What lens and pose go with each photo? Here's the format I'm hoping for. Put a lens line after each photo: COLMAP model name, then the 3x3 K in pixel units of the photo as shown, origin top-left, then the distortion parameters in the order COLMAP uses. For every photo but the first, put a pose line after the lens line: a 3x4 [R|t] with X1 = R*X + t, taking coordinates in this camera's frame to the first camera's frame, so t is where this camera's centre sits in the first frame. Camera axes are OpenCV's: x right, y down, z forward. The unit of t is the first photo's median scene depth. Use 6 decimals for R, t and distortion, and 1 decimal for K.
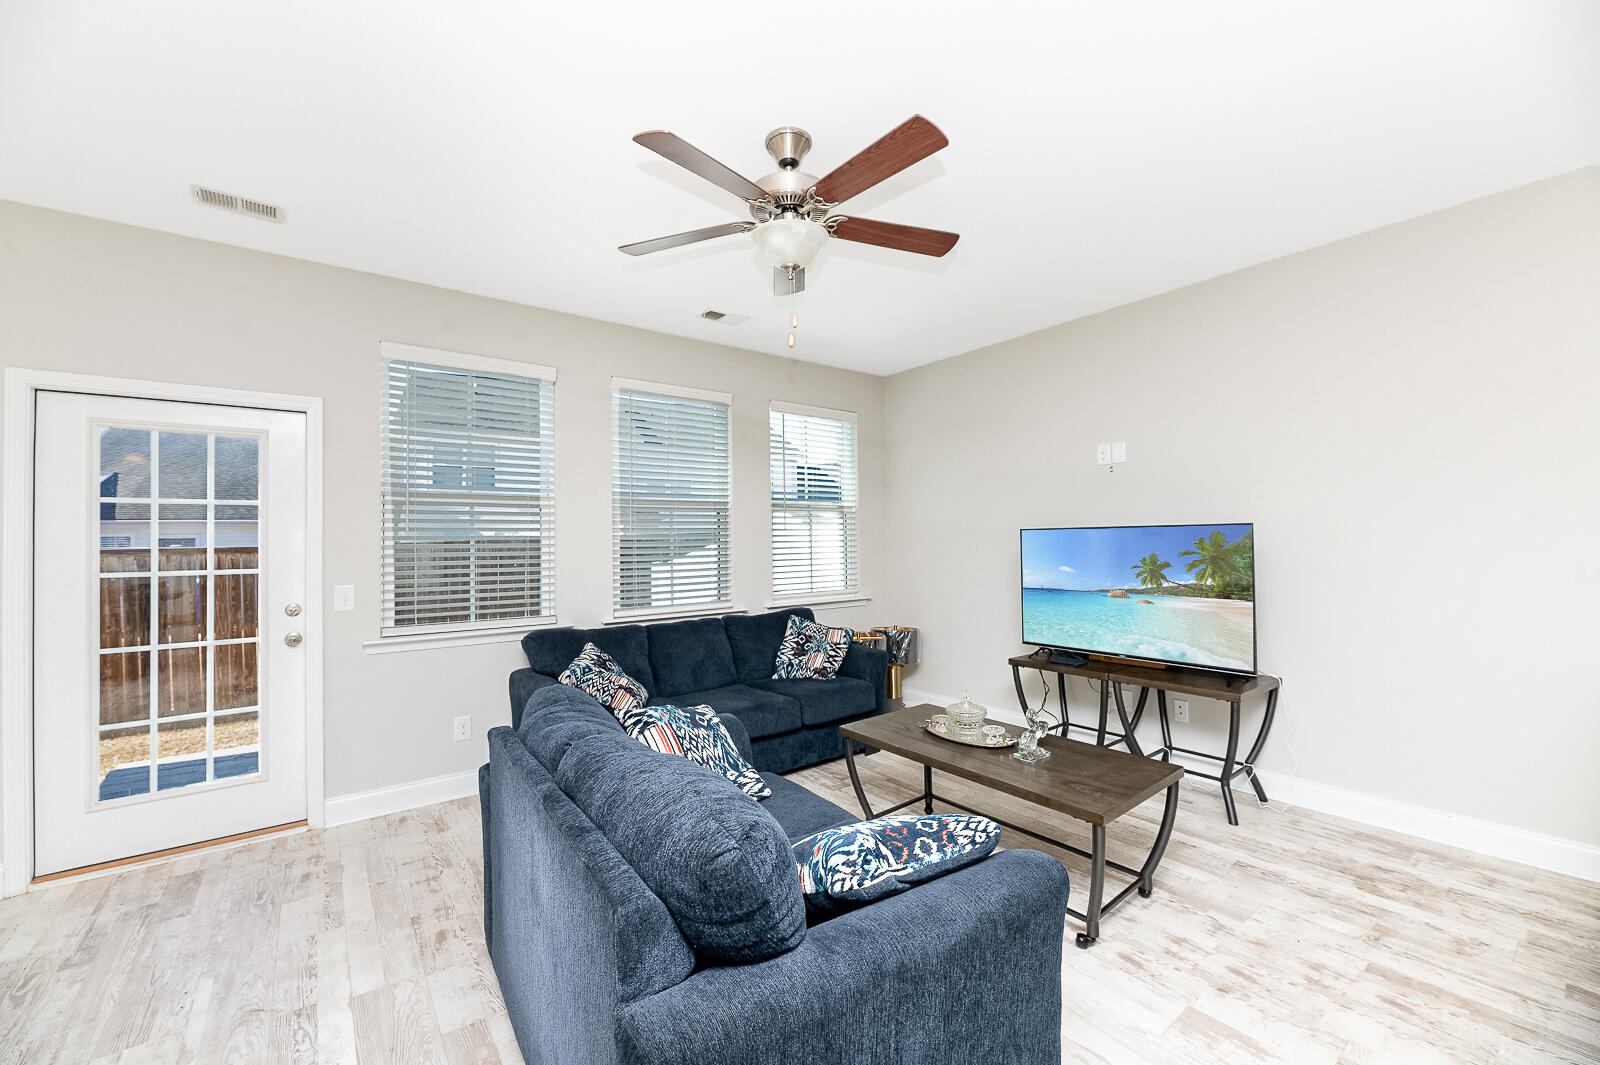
lens RADIAL K [[635.8, 0, 796.3], [0, 635.8, 531.5], [0, 0, 1]] dist [-0.001958, -0.003200]
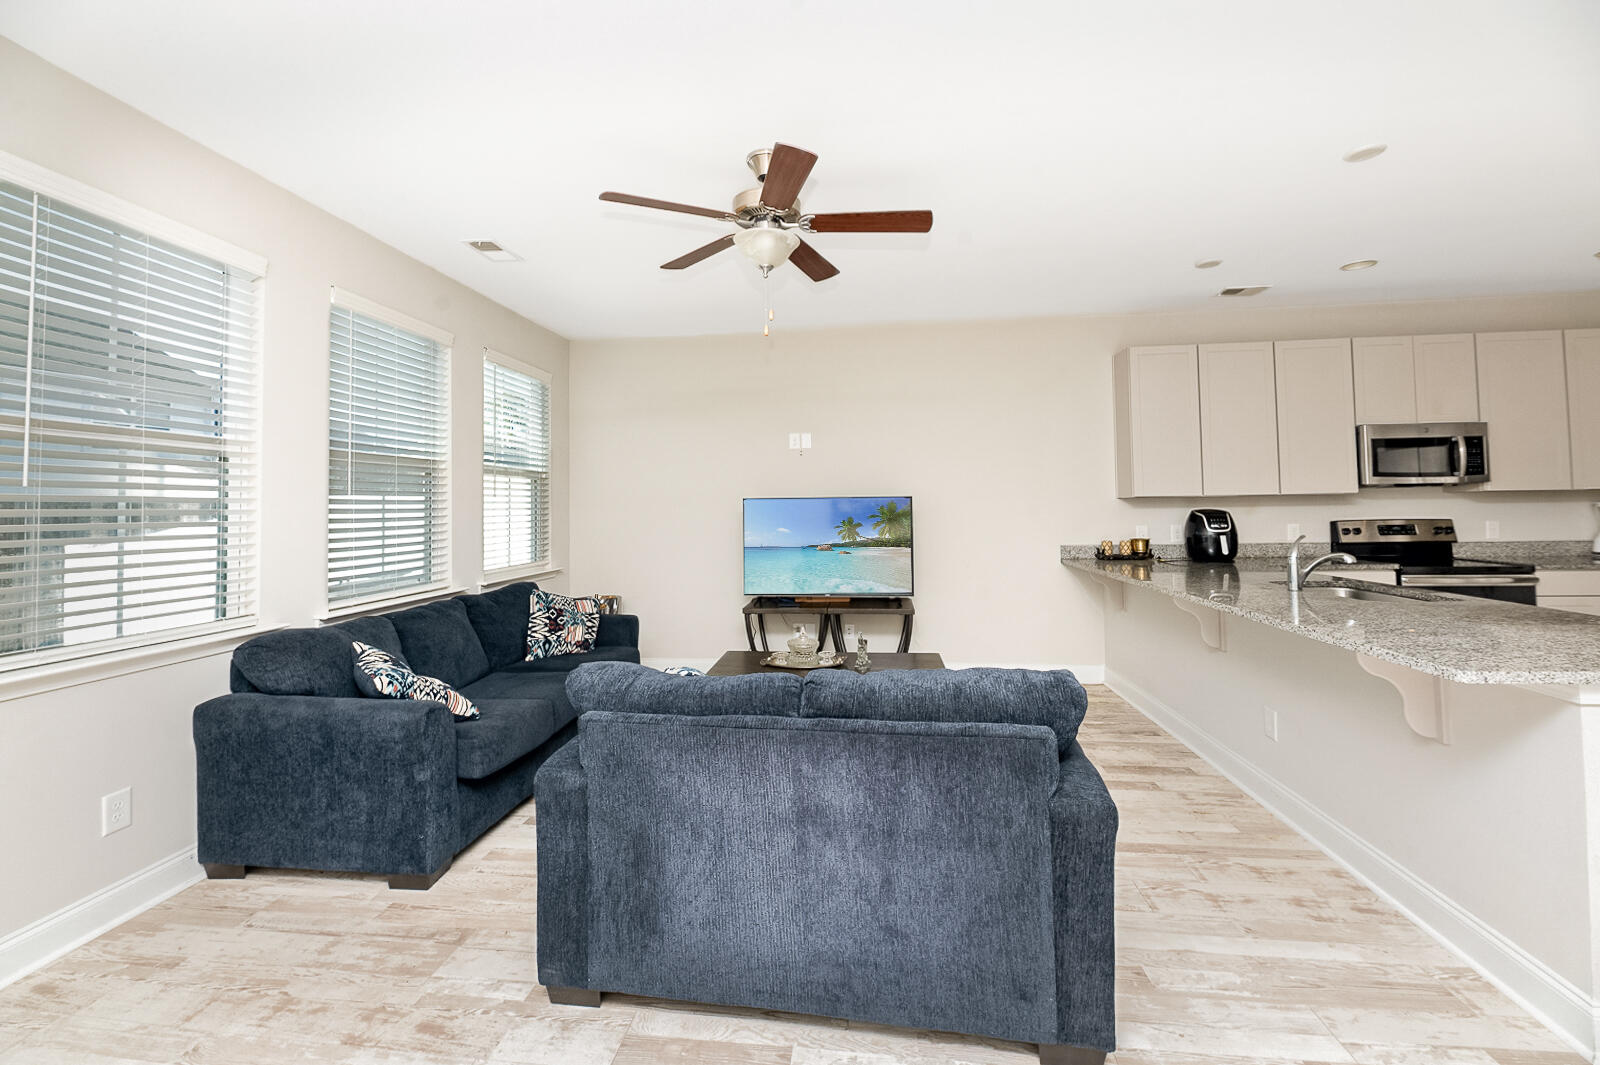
lens RADIAL K [[656.4, 0, 798.0], [0, 656.4, 484.2], [0, 0, 1]] dist [-0.006020, -0.000433]
pose [[0.696022, 0.029861, 0.717400, -0.552703], [-0.008887, 0.999417, -0.032977, 0.011240], [-0.717966, 0.016577, 0.695881, 0.093233]]
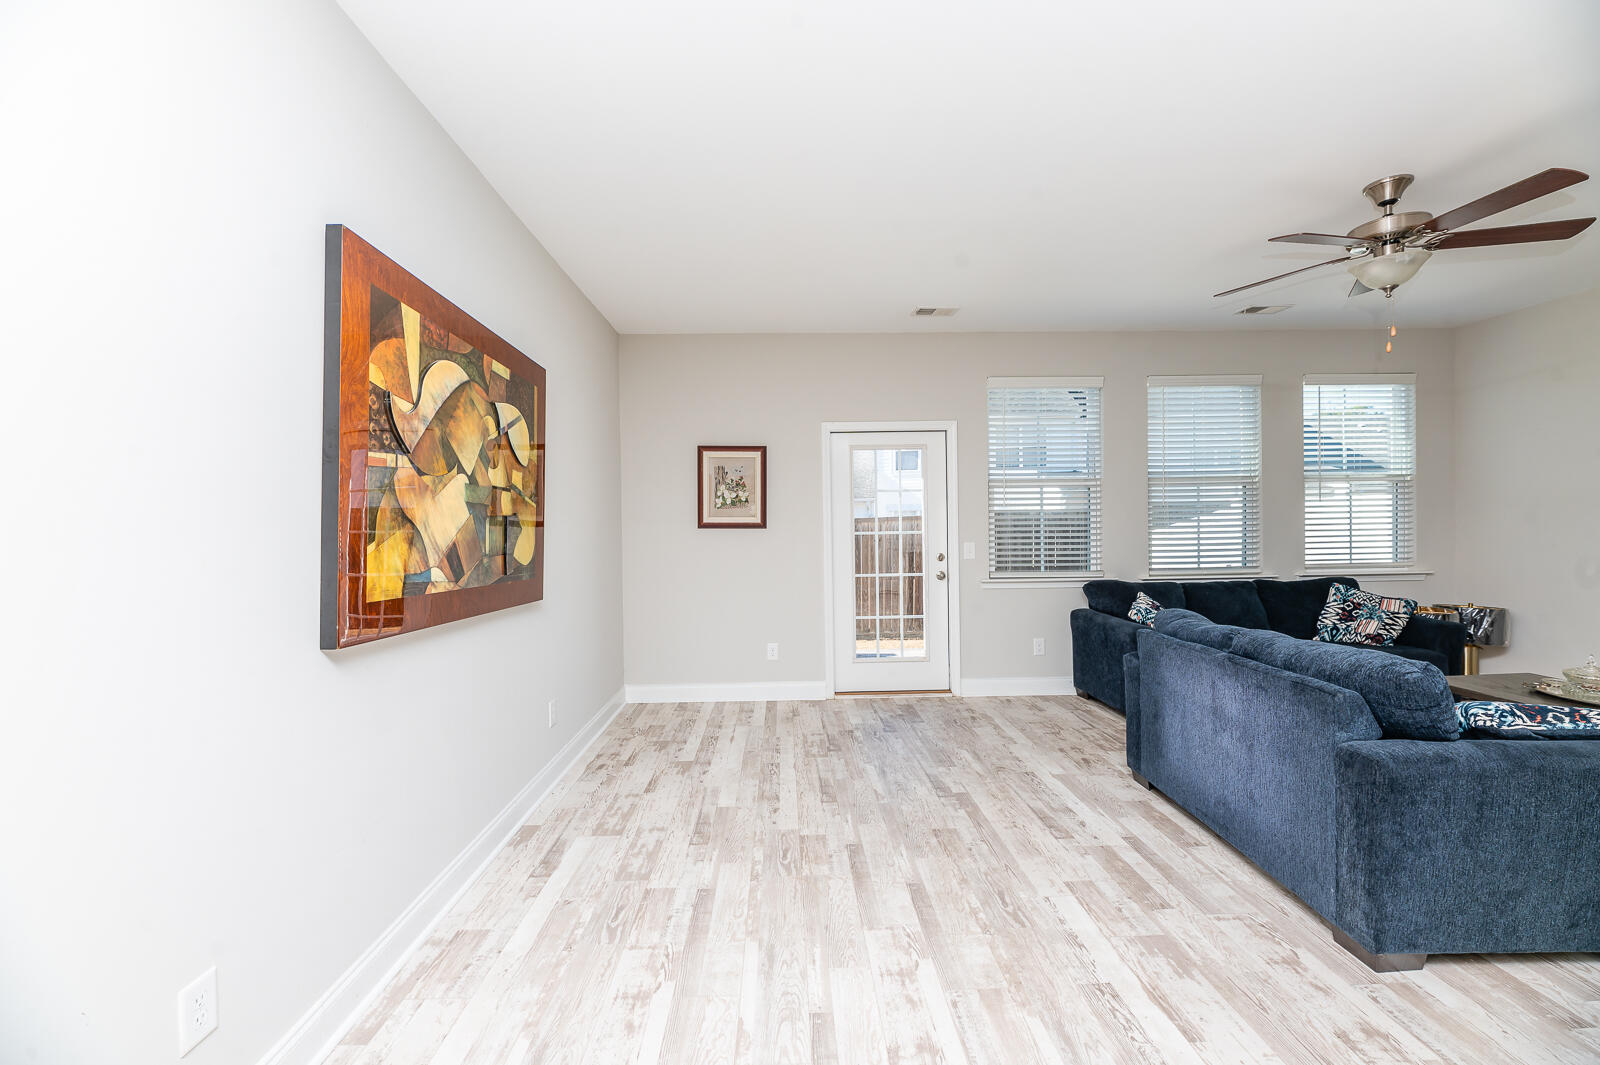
lens RADIAL K [[637.9, 0, 794.4], [0, 637.9, 530.7], [0, 0, 1]] dist [0.000780, -0.003897]
pose [[0.808875, 0.009311, -0.587906, -0.143954], [0.013770, 0.999300, 0.034771, -0.002784], [0.587819, -0.036221, 0.808181, -0.468798]]
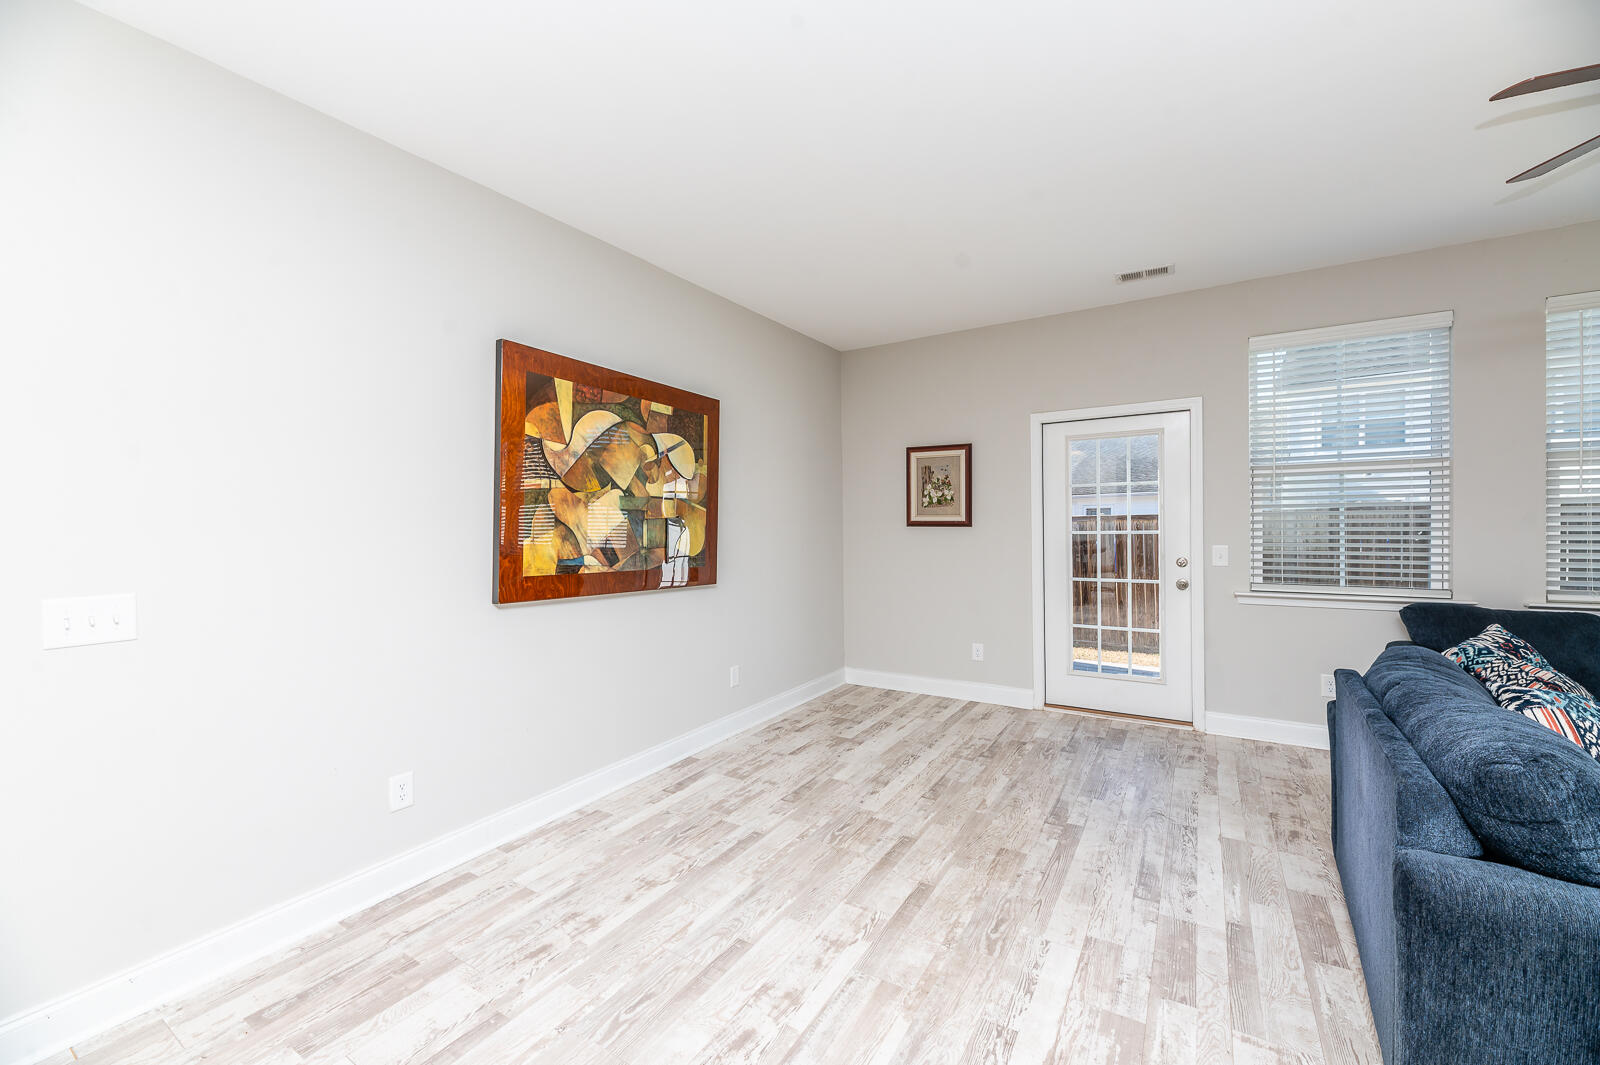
lens RADIAL K [[637.9, 0, 794.4], [0, 637.9, 530.7], [0, 0, 1]] dist [0.000780, -0.003897]
pose [[0.346860, 0.019813, -0.937708, 0.160656], [0.027052, 0.999150, 0.031118, -0.005109], [0.937527, -0.036160, 0.346029, -0.201576]]
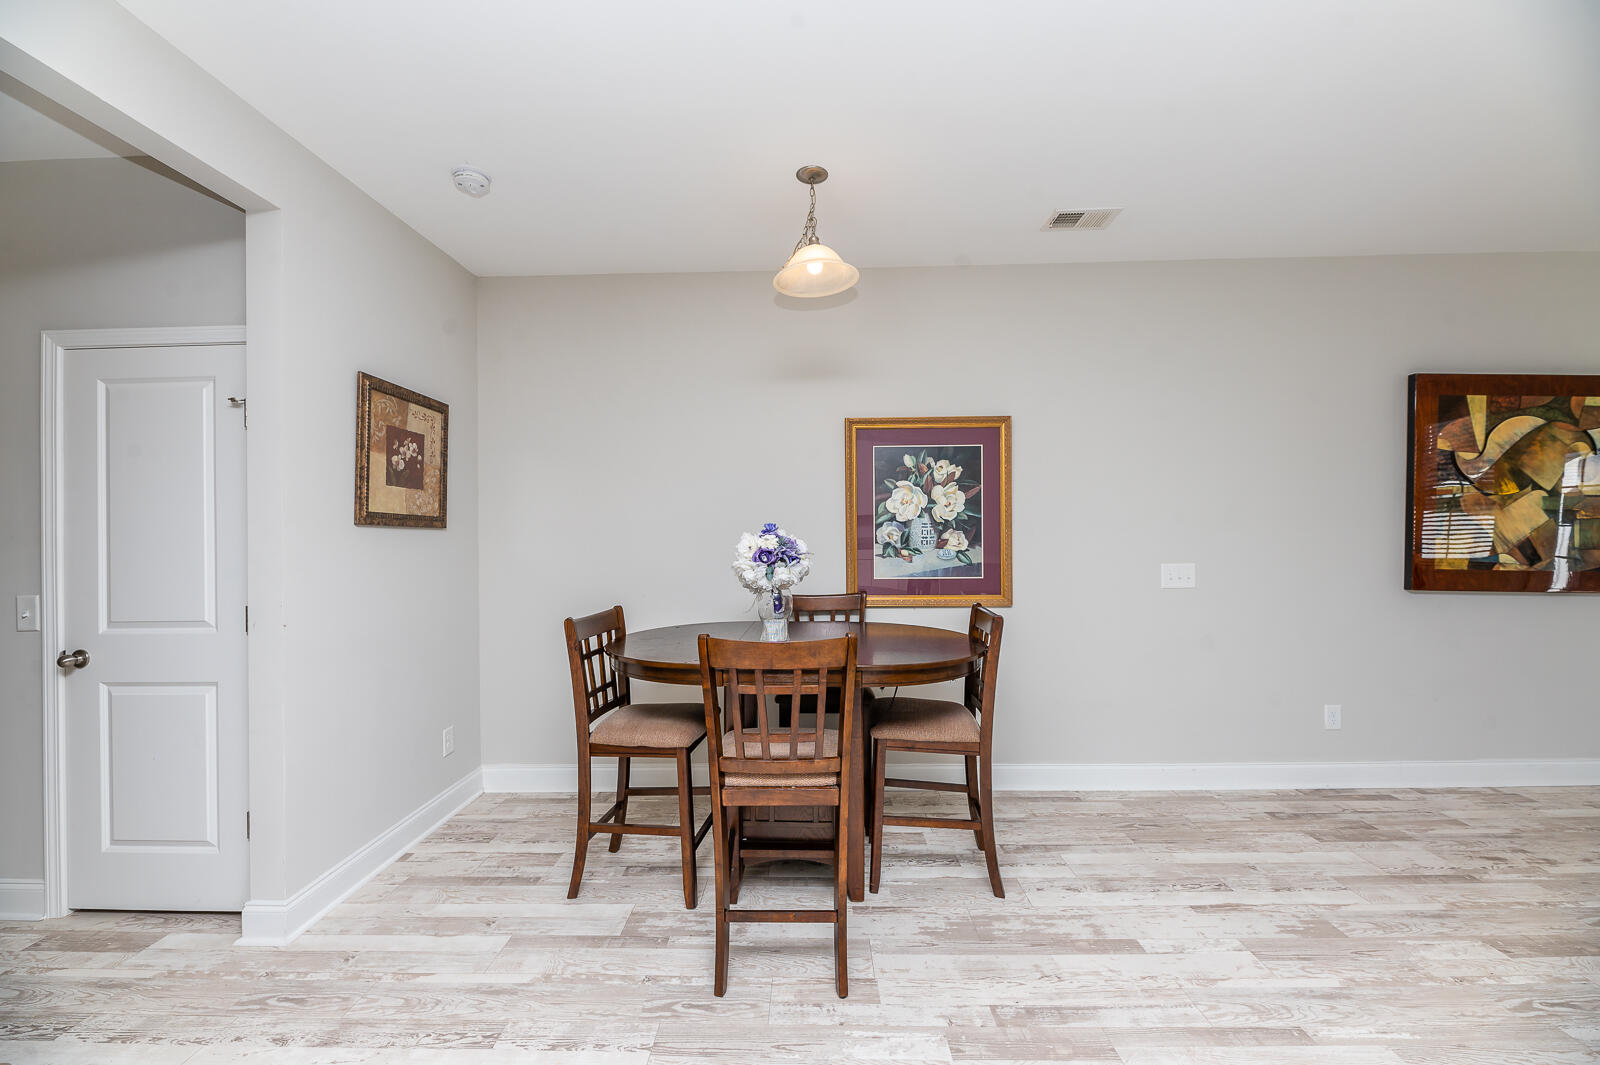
lens RADIAL K [[635.8, 0, 796.3], [0, 635.8, 531.5], [0, 0, 1]] dist [-0.001958, -0.003200]
pose [[-0.627894, 0.015852, -0.778137, 0.643005], [0.036597, 0.999288, -0.009173, -0.014398], [0.777438, -0.034237, -0.628027, -0.401588]]
